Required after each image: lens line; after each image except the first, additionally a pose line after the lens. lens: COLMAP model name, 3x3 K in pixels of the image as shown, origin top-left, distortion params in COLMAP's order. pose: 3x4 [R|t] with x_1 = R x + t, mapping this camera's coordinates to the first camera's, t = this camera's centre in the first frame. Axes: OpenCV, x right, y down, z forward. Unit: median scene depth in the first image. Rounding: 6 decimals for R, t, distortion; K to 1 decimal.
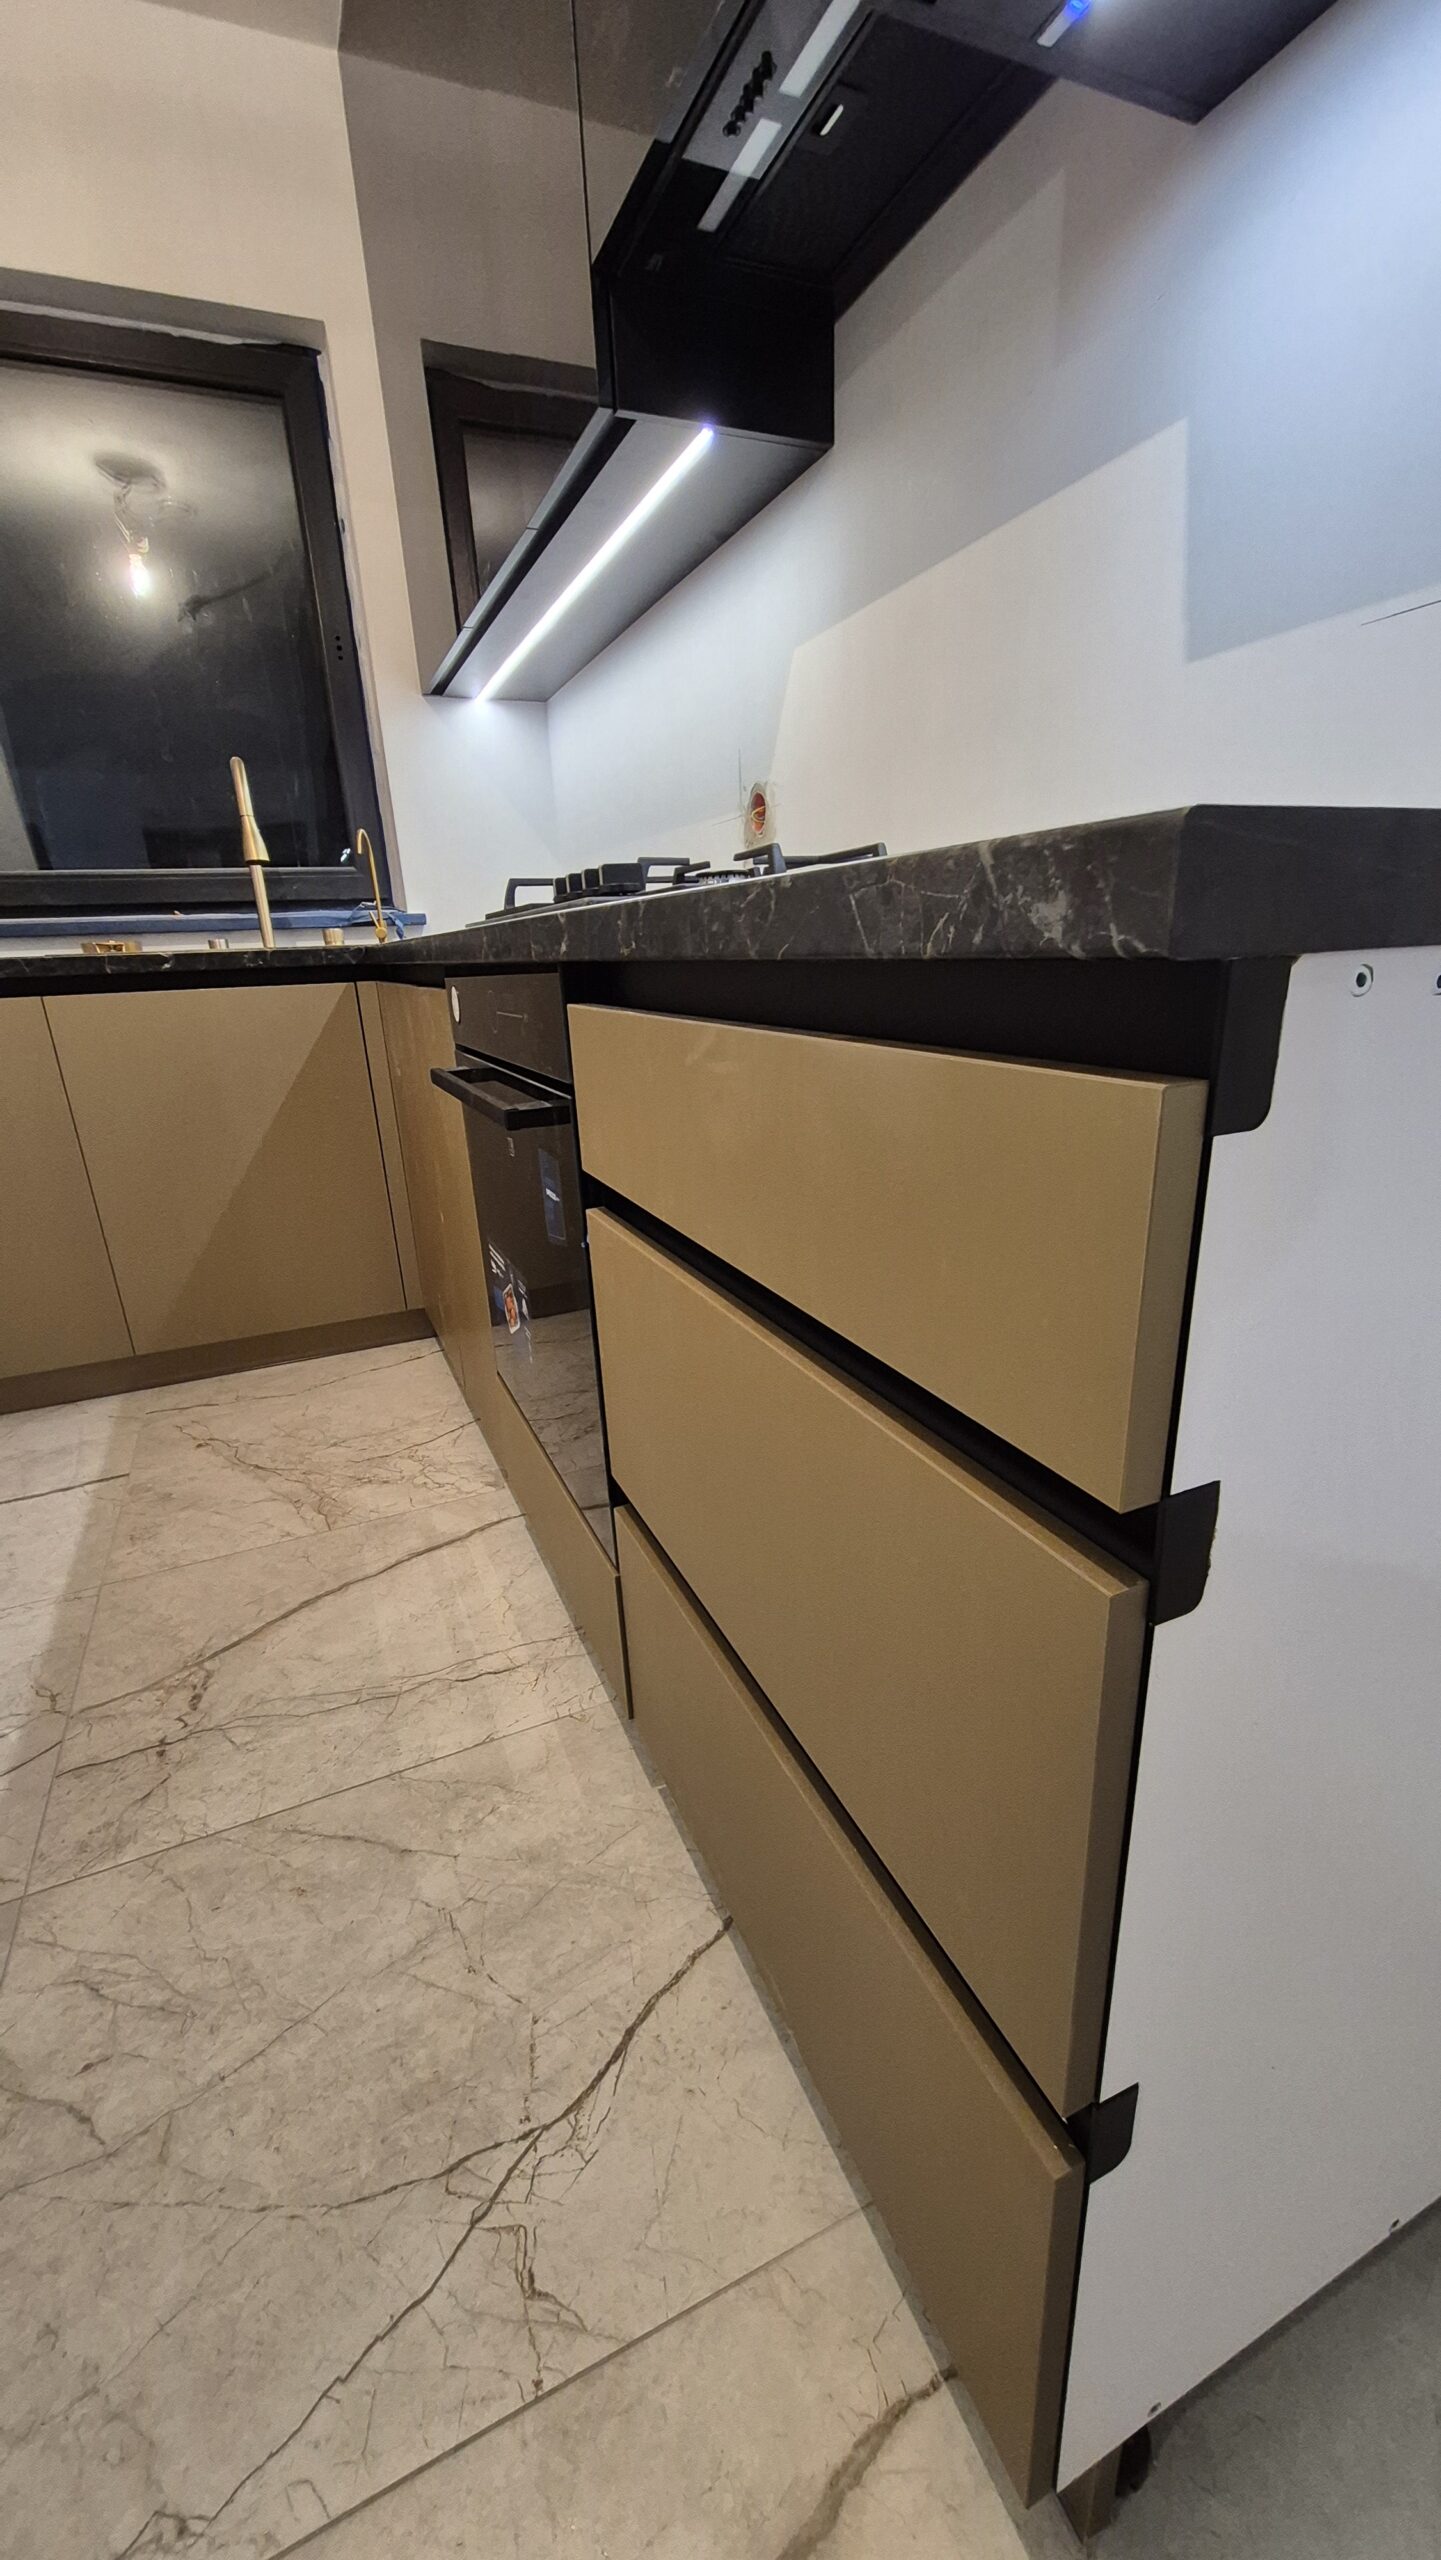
lens RADIAL K [[994.0, 0, 740.3], [0, 994.0, 1320.0], [0, 0, 1]] dist [-0.001363, -0.000220]
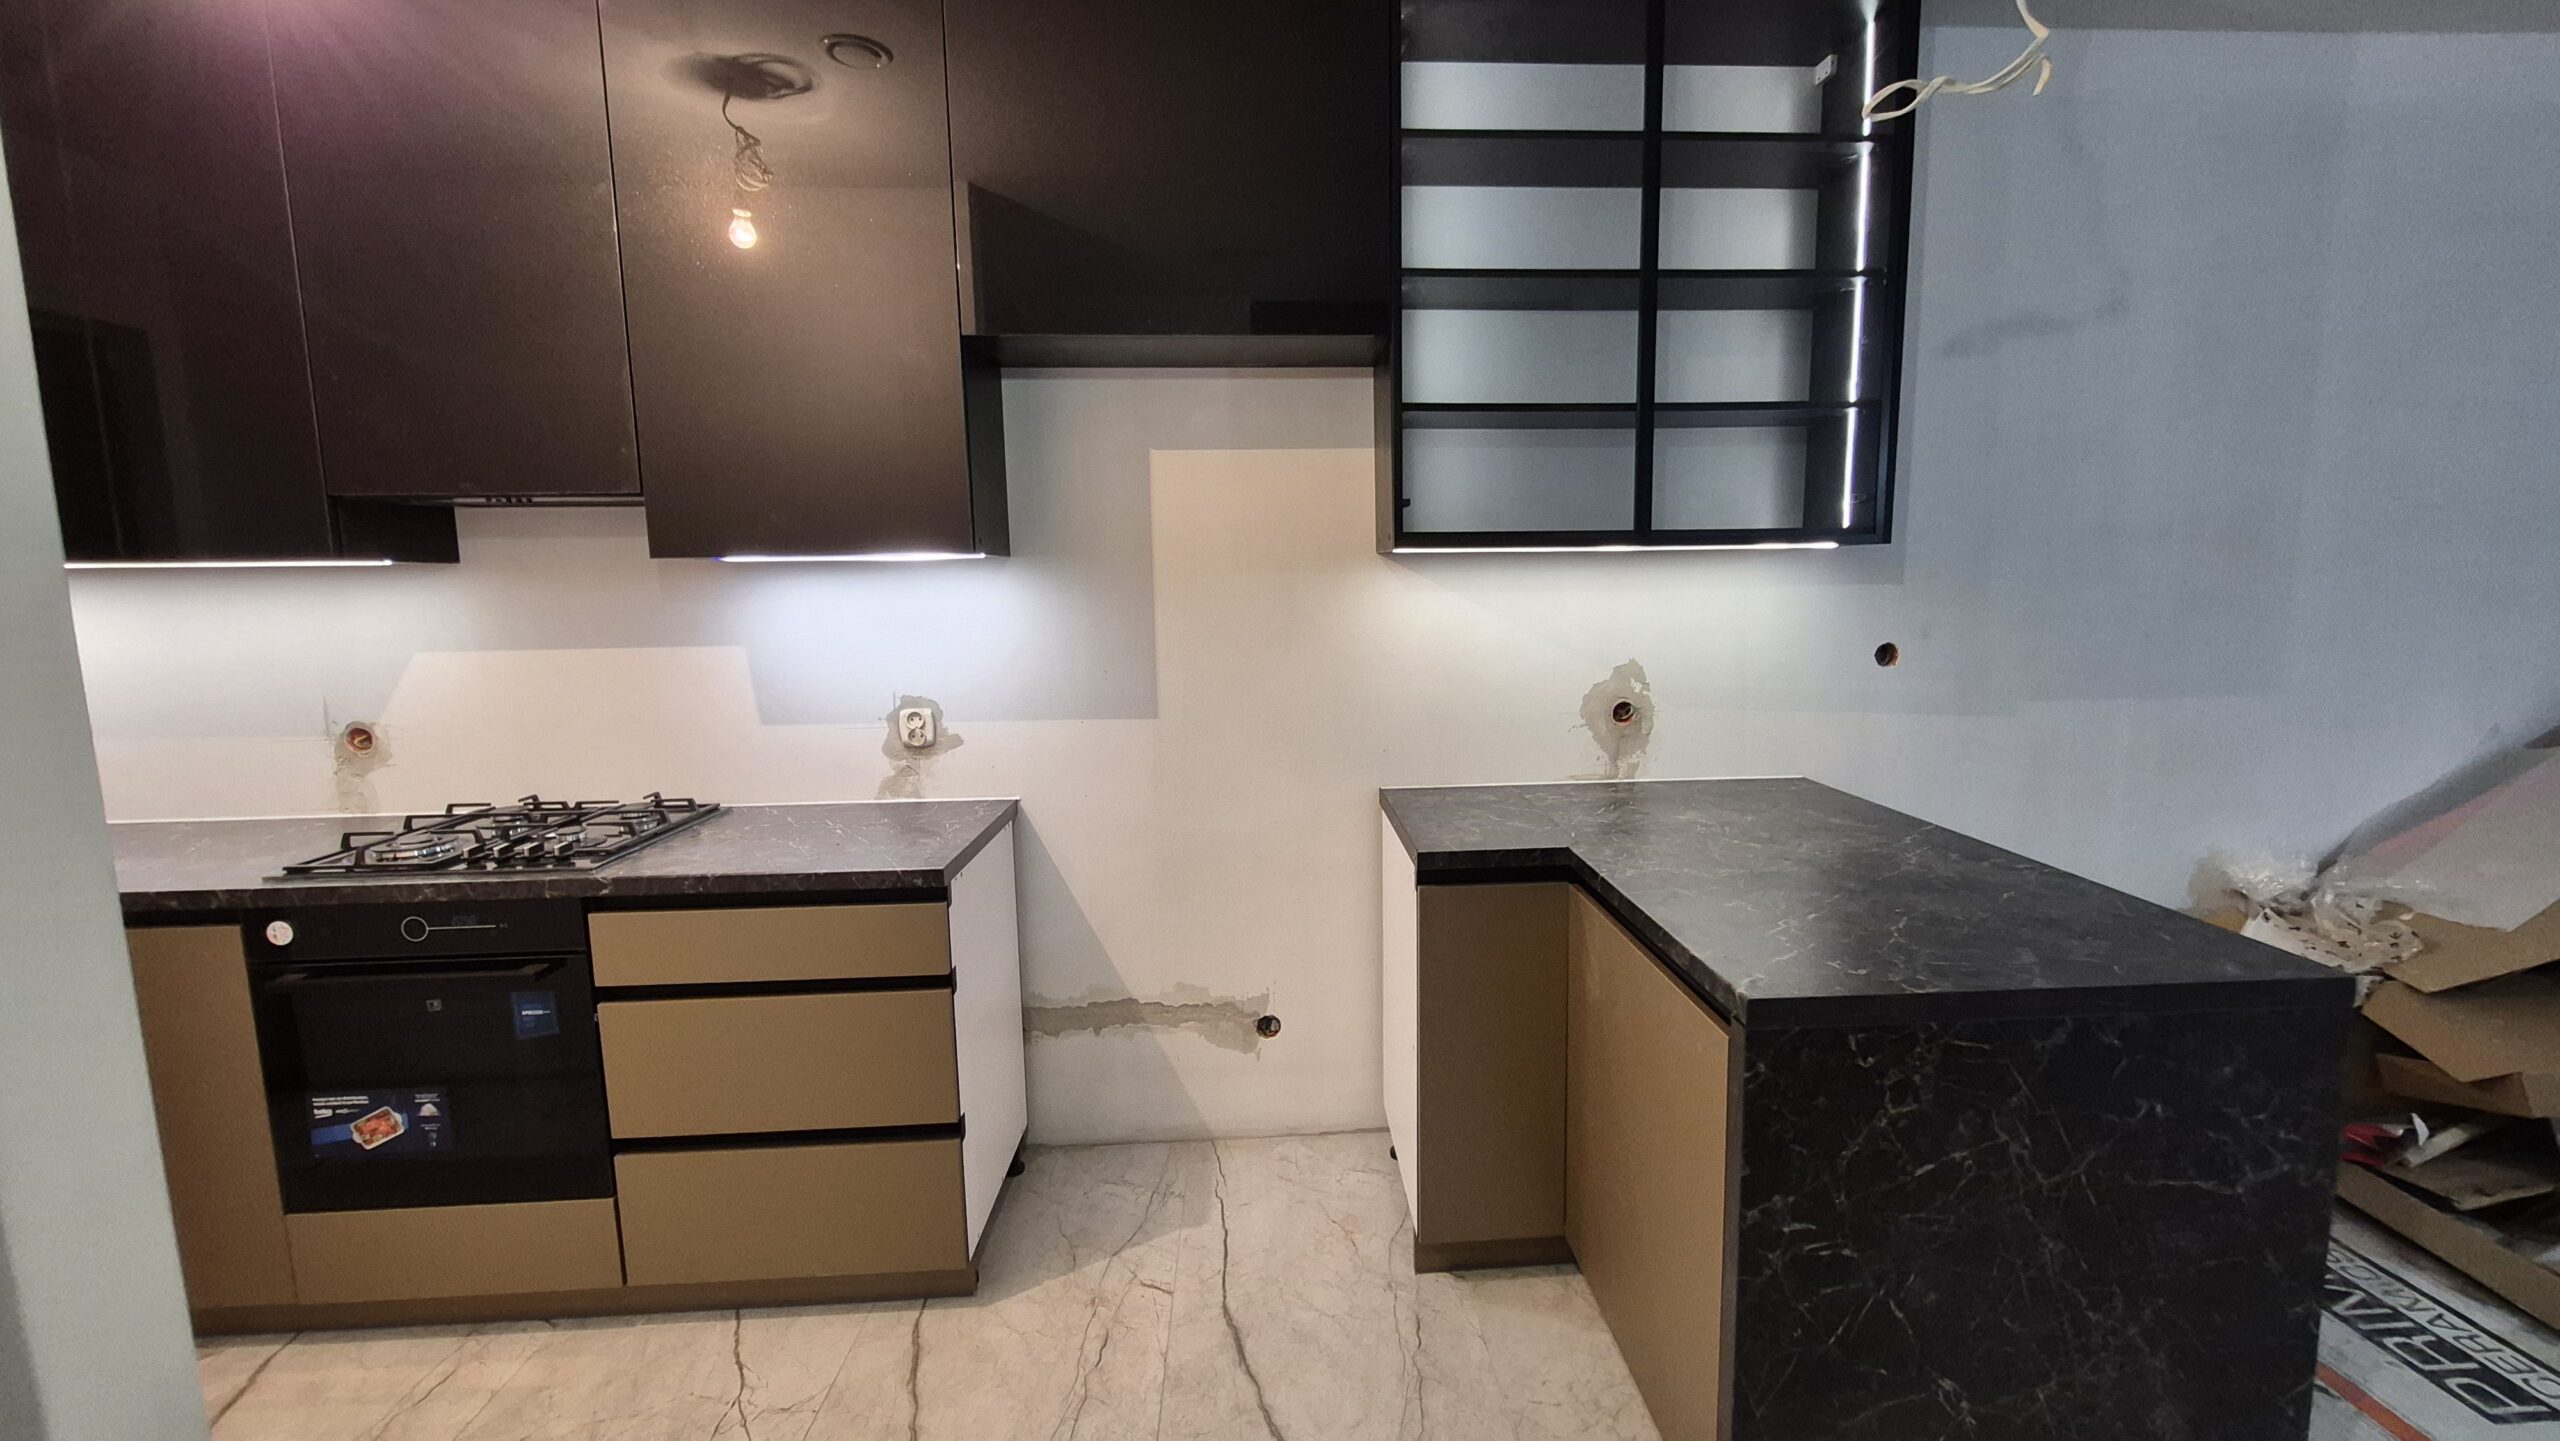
lens RADIAL K [[1026.5, 0, 1290.9], [0, 1026.5, 700.0], [0, 0, 1]] dist [0.028676, -0.011406]
pose [[0.363924, -0.060392, 0.929469, -1.065303], [0.326879, 0.942707, -0.066734, -0.055538], [-0.872187, 0.328110, 0.362815, -0.837247]]
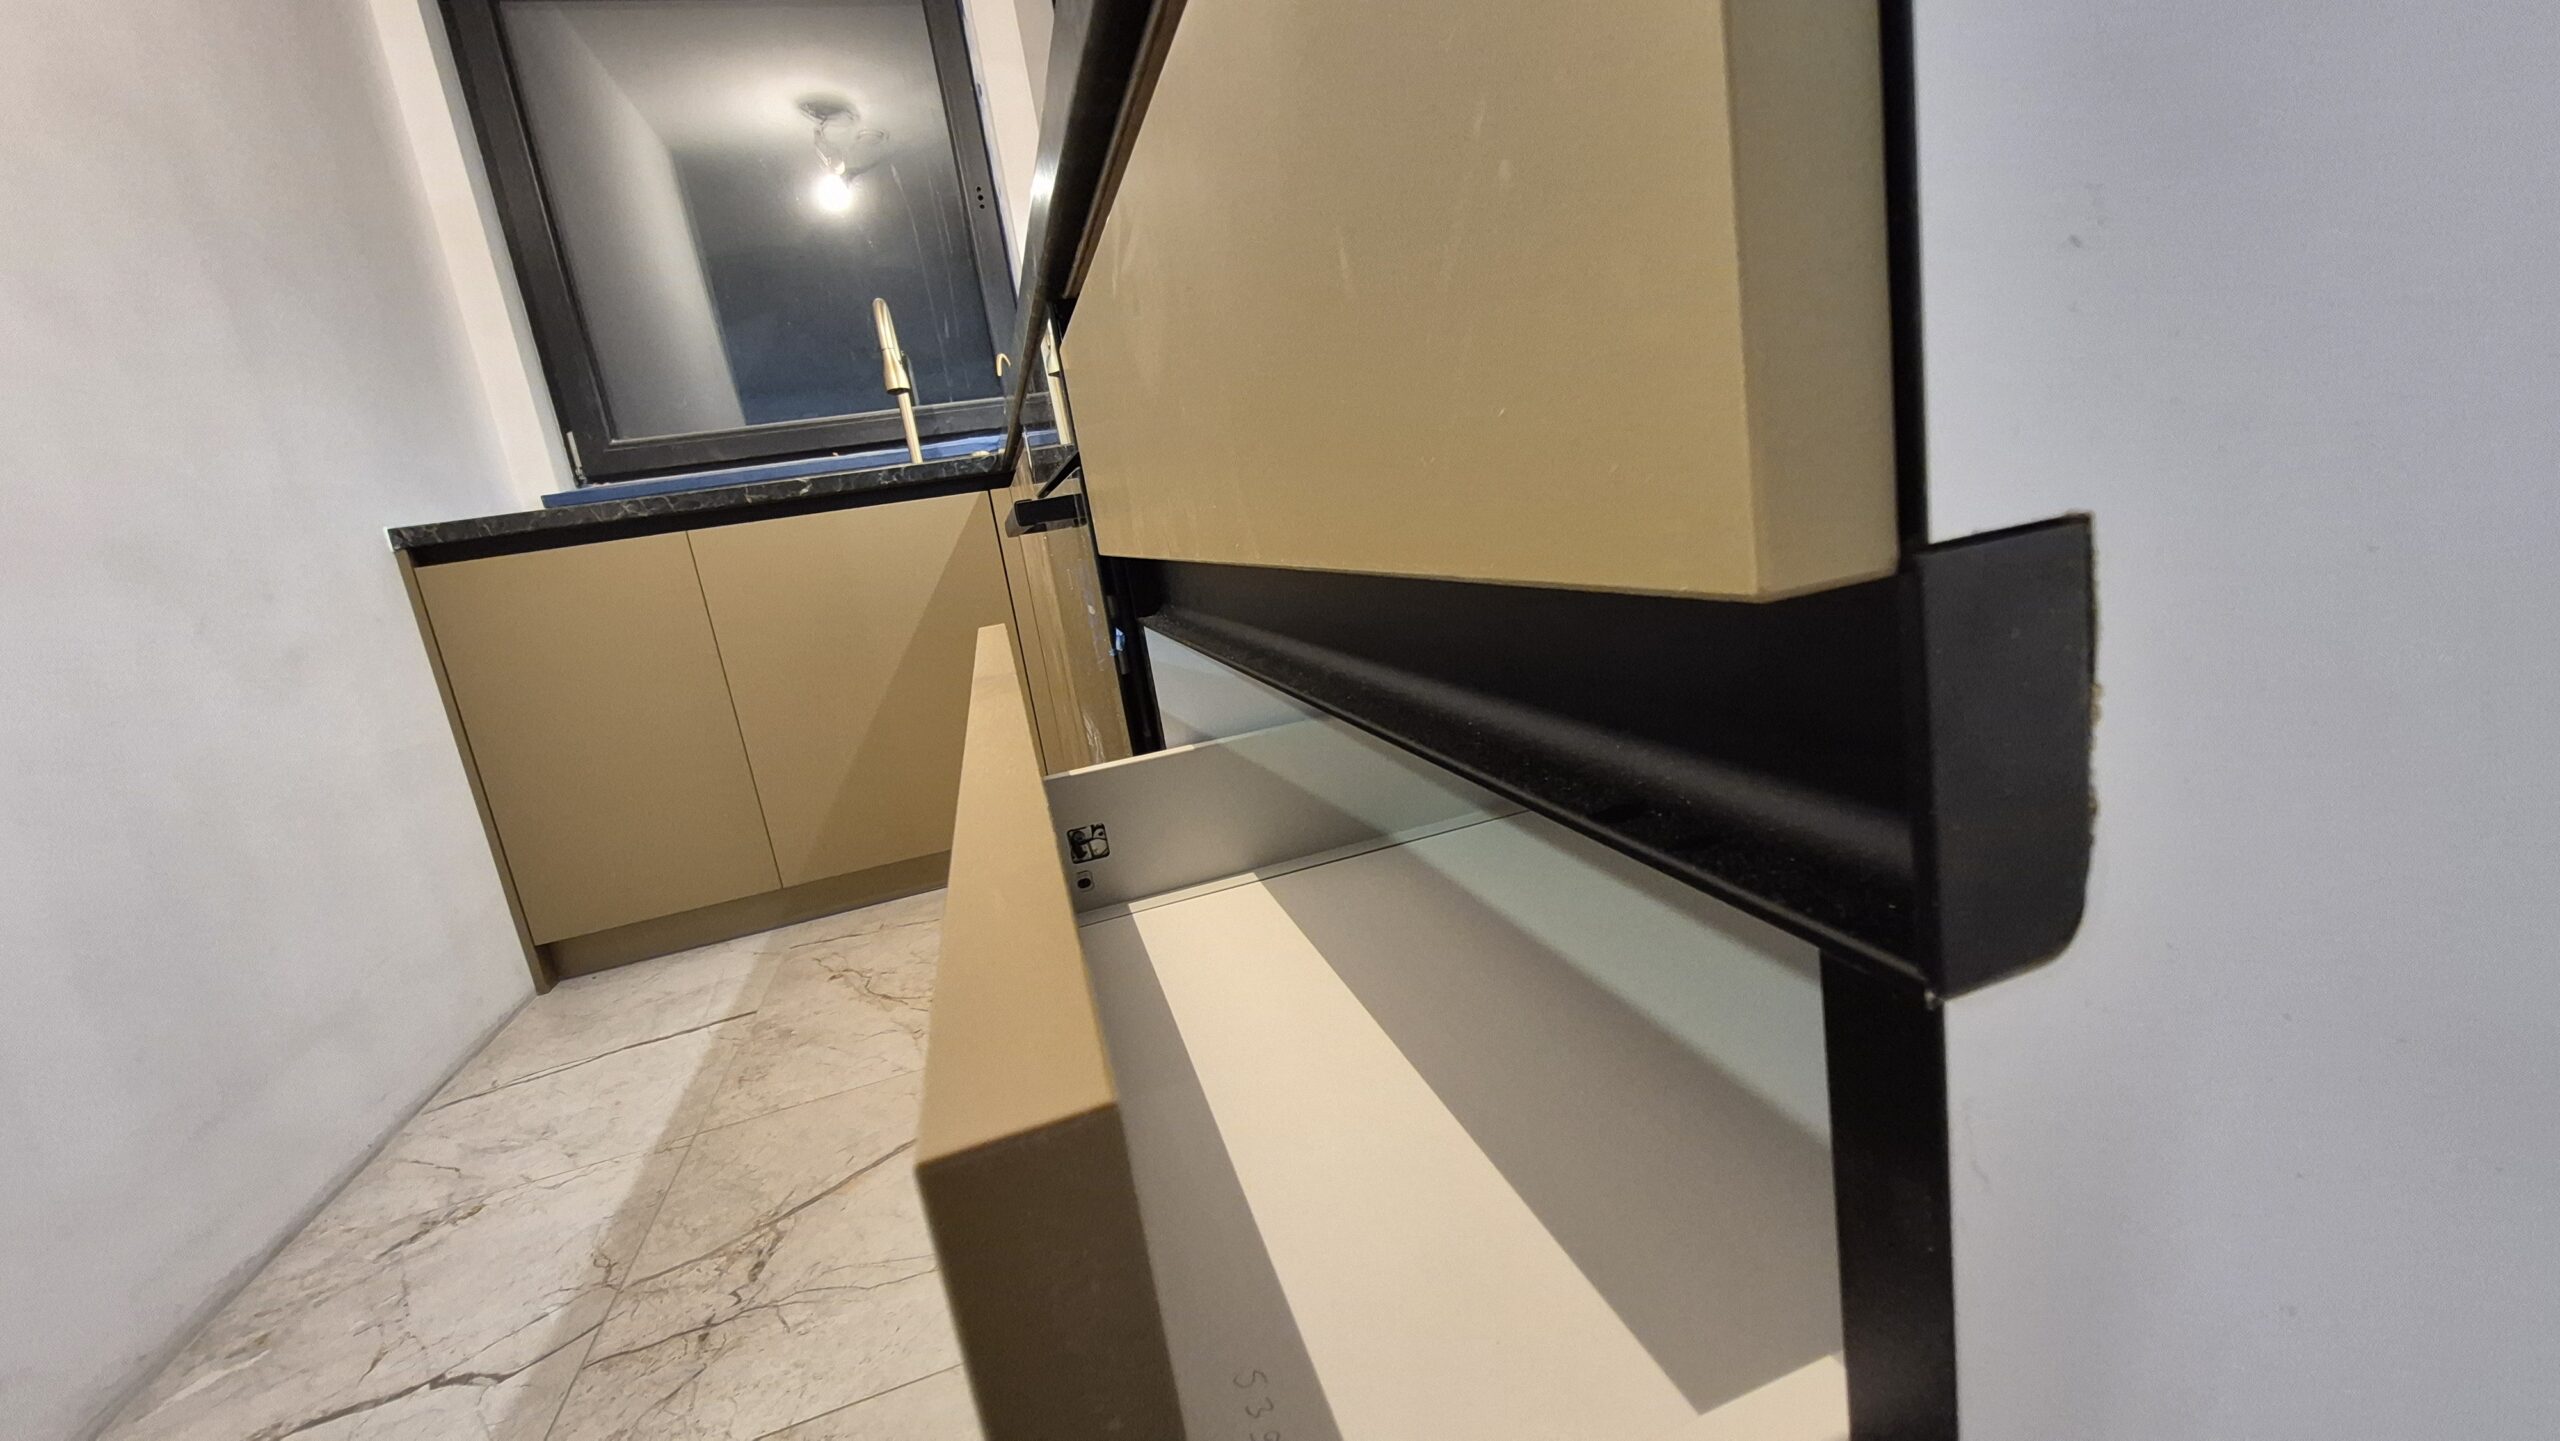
lens RADIAL K [[994.0, 0, 1316.3], [0, 994.0, 714.0], [0, 0, 1]] dist [-0.001363, -0.000220]
pose [[0.987622, -0.085320, -0.131618, 0.068827], [0.066273, 0.987522, -0.142859, 0.064776], [0.142165, 0.132368, 0.980953, 0.166270]]
